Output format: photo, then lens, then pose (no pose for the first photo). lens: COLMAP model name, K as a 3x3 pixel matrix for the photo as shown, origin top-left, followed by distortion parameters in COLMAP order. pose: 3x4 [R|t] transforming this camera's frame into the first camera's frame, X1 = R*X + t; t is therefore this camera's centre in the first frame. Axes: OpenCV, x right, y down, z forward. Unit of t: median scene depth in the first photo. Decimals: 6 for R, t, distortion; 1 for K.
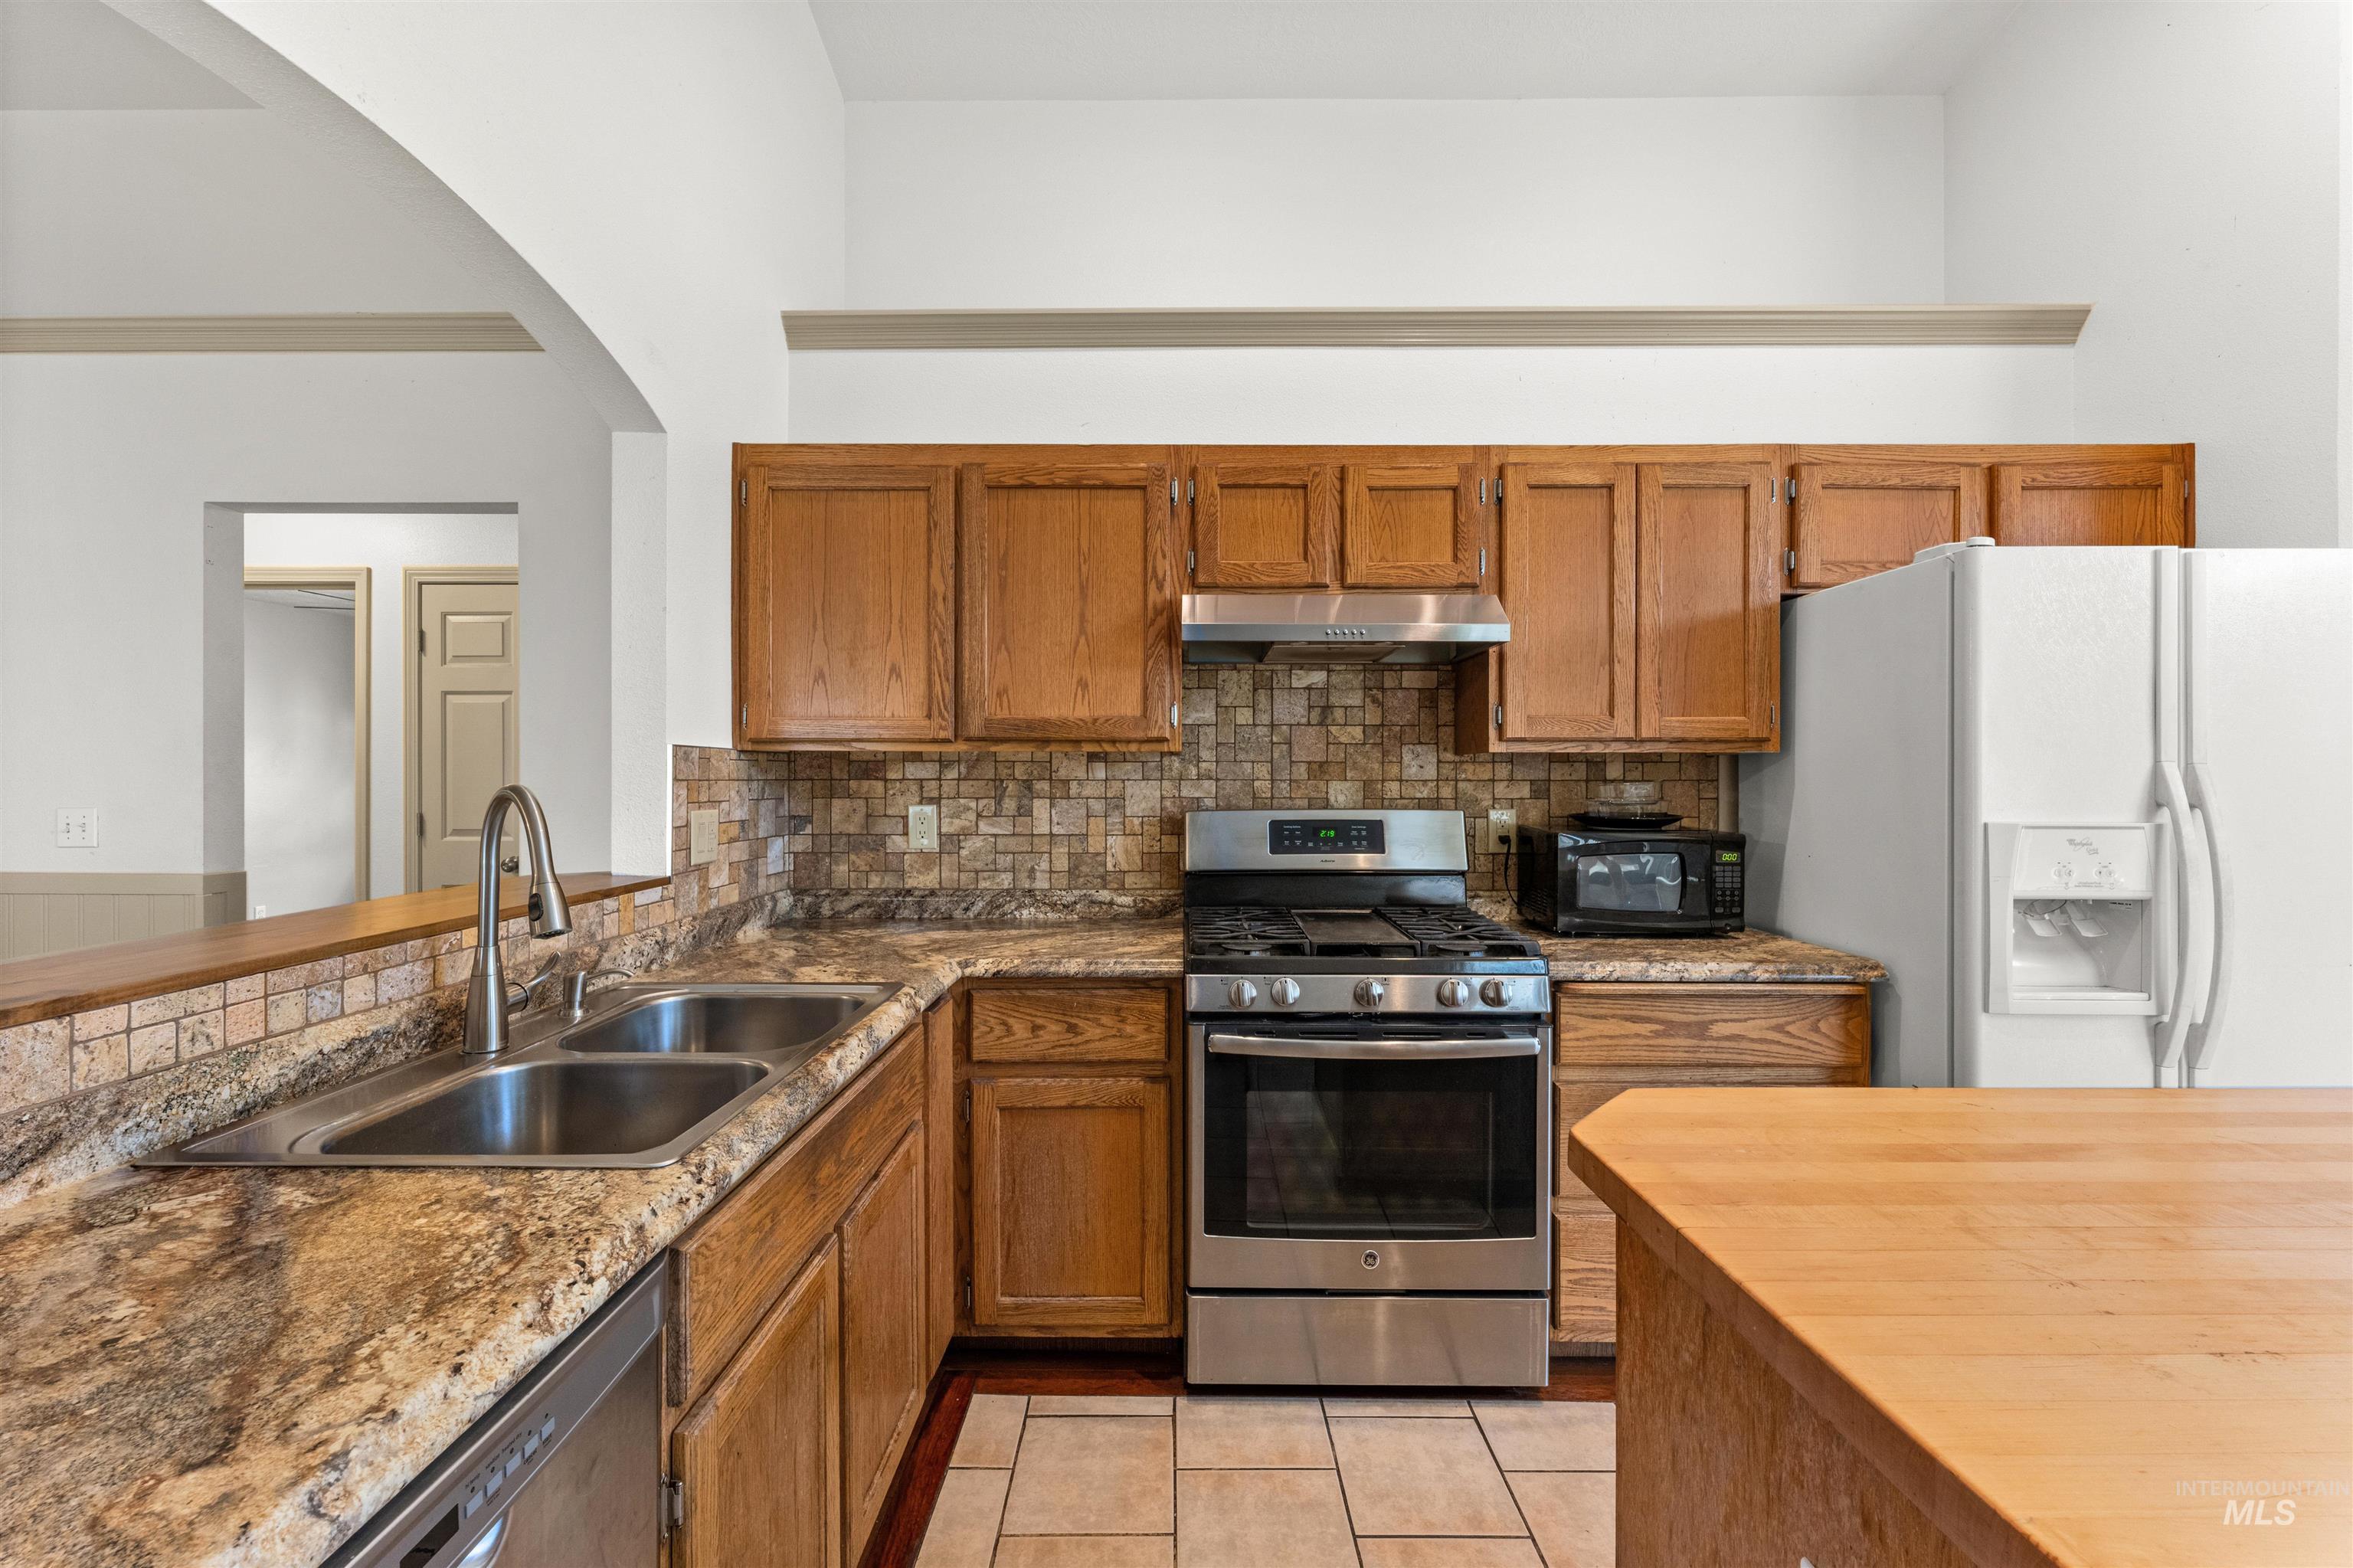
lens RADIAL K [[949.6, 0, 1168.1], [0, 949.6, 780.4], [0, 0, 1]] dist [-0.001117, -0.000659]
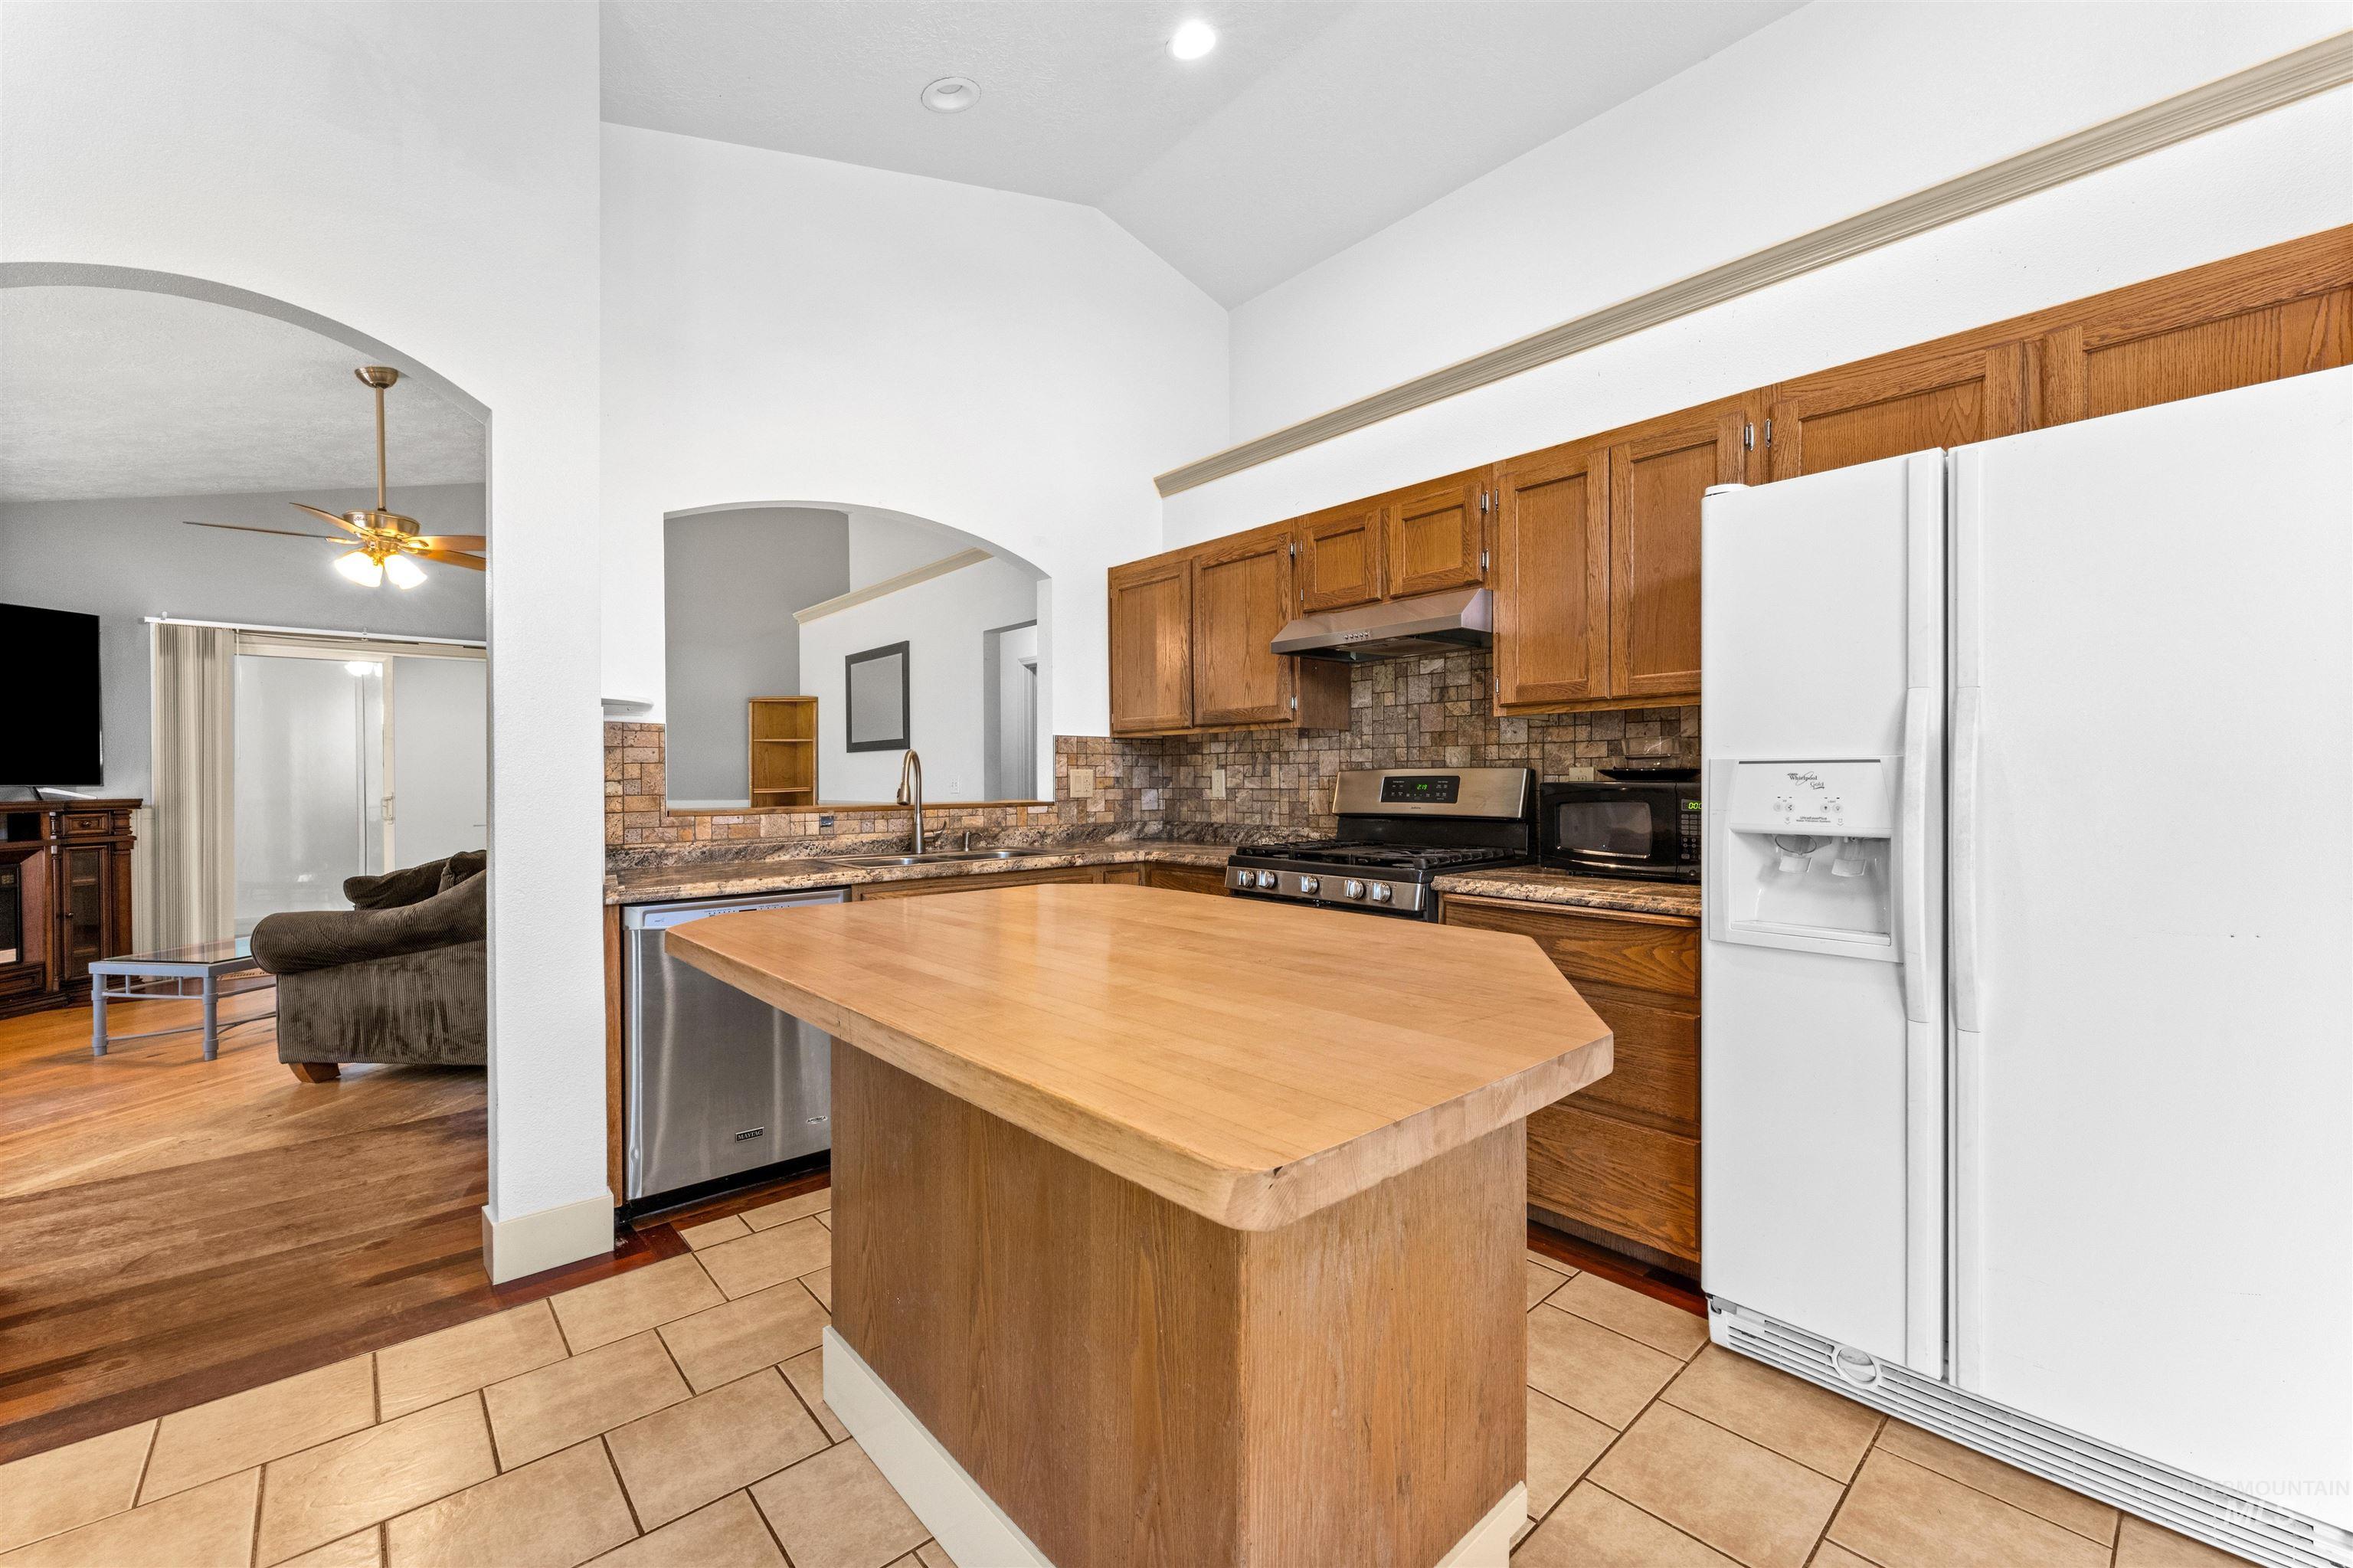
lens RADIAL K [[947.8, 0, 1165.7], [0, 947.8, 787.1], [0, 0, 1]] dist [0.002783, -0.000041]
pose [[0.661383, 0.002309, -0.750045, 0.973145], [0.001087, 0.999991, 0.004037, 0.054819], [0.750048, -0.003486, 0.661374, -0.115300]]
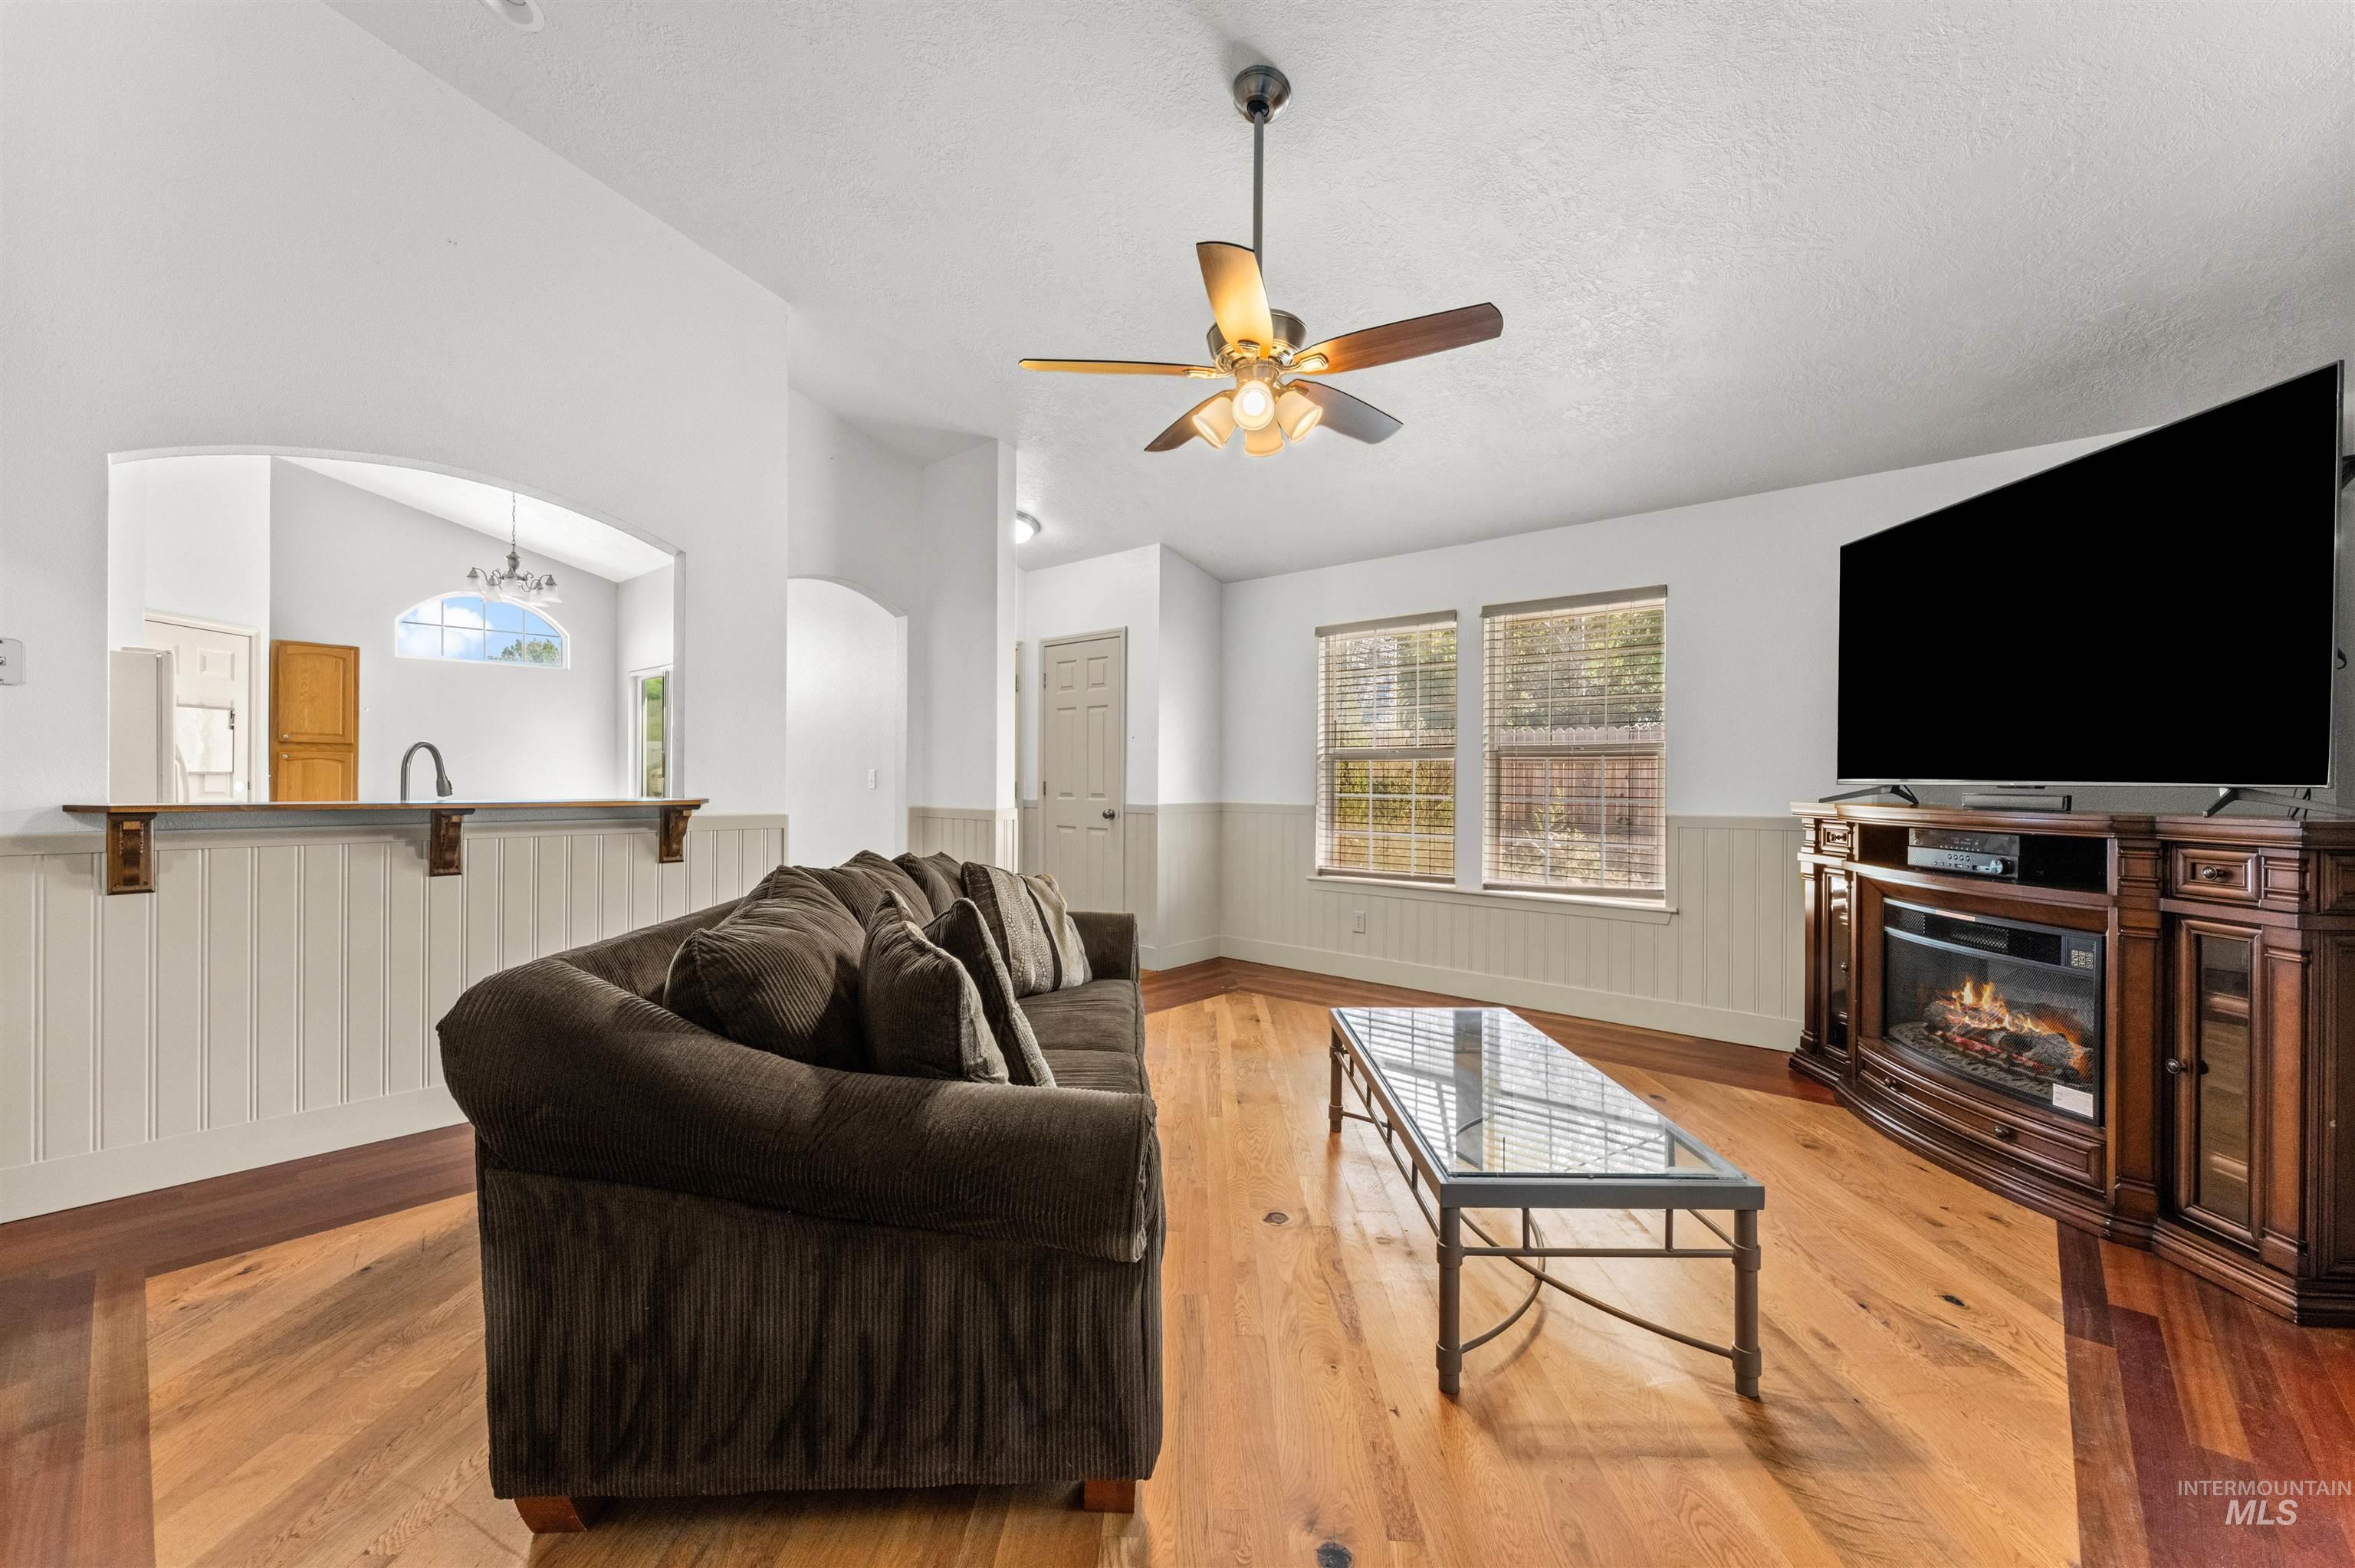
lens RADIAL K [[937.1, 0, 1177.5], [0, 937.1, 784.0], [0, 0, 1]] dist [0.006964, -0.003597]
pose [[-0.750060, -0.006644, 0.661337, -2.186198], [-0.002179, 0.999969, 0.007575, 0.052524], [-0.661367, 0.004241, -0.750051, 0.875980]]
